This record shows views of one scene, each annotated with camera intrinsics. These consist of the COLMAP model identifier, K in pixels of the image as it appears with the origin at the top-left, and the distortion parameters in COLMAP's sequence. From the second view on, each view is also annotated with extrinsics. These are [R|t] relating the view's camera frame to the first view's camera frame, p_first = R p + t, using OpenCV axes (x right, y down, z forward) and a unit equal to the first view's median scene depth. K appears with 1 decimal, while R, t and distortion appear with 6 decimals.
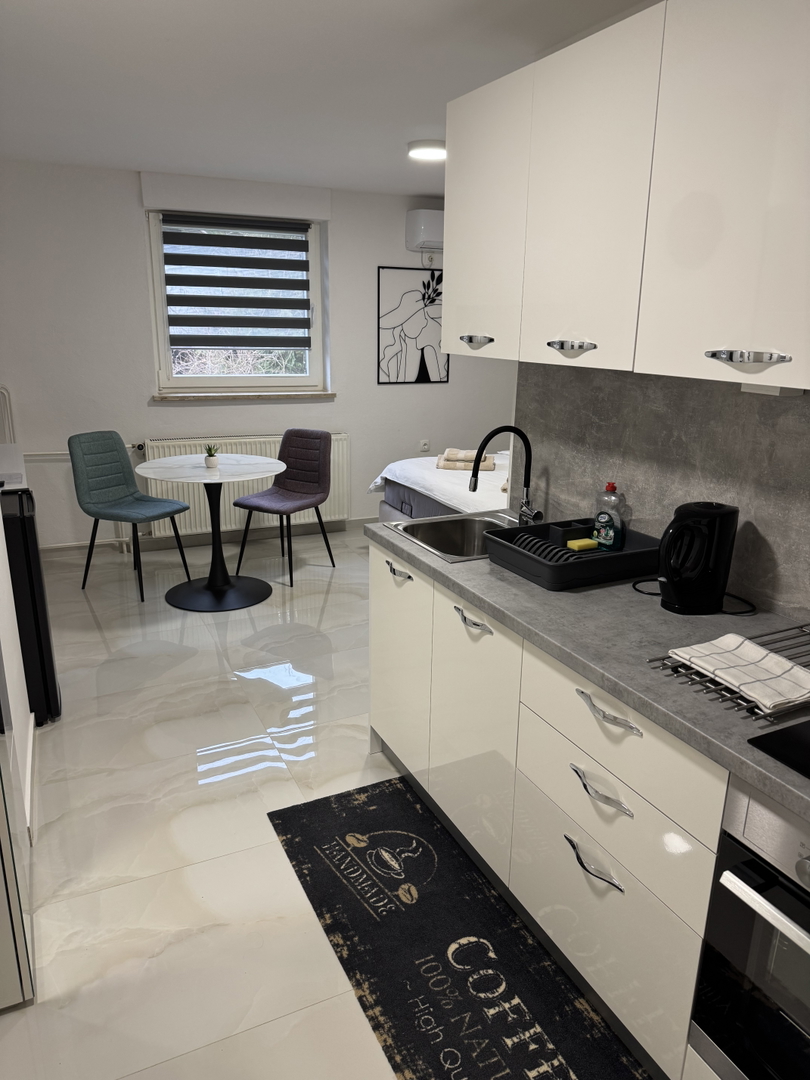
lens RADIAL K [[754.8, 0, 405.5], [0, 754.8, 542.3], [0, 0, 1]] dist [-0.000200, -0.017614]
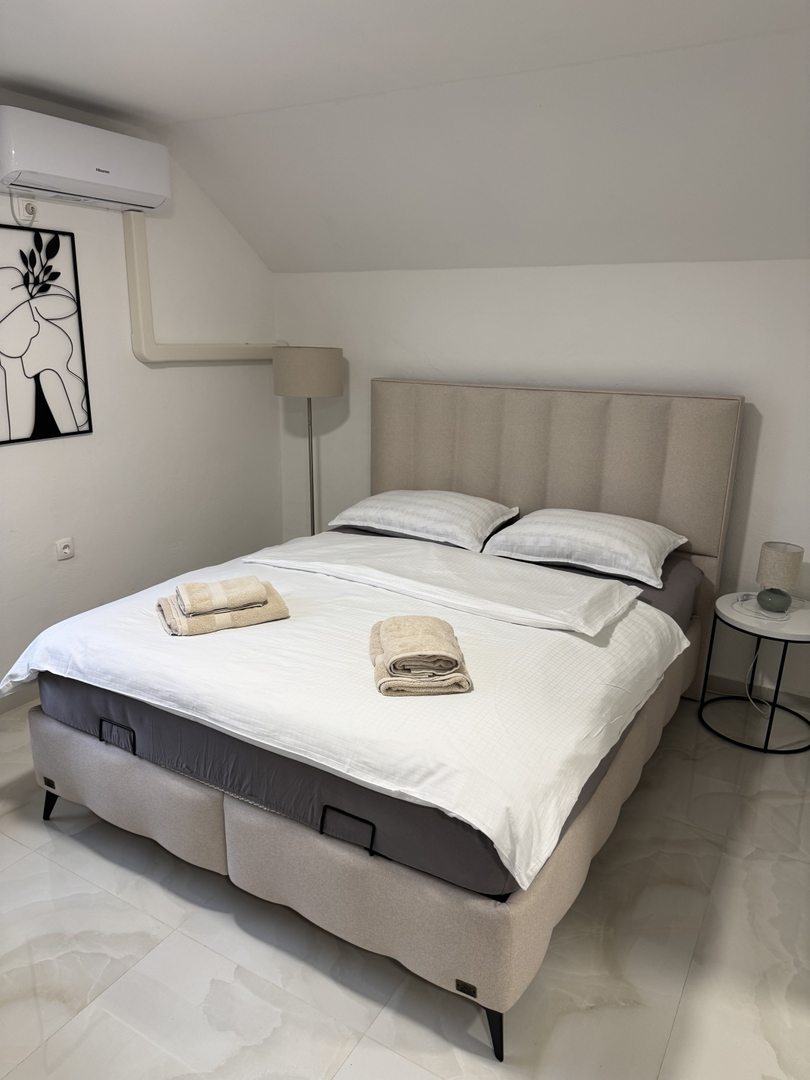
lens RADIAL K [[754.8, 0, 405.8], [0, 754.8, 532.2], [0, 0, 1]] dist [-0.000200, -0.017614]
pose [[0.834598, -0.151111, 0.529728, -0.060397], [0.161971, 0.986447, 0.026206, -0.119442], [-0.526509, 0.063929, 0.847762, 0.417725]]
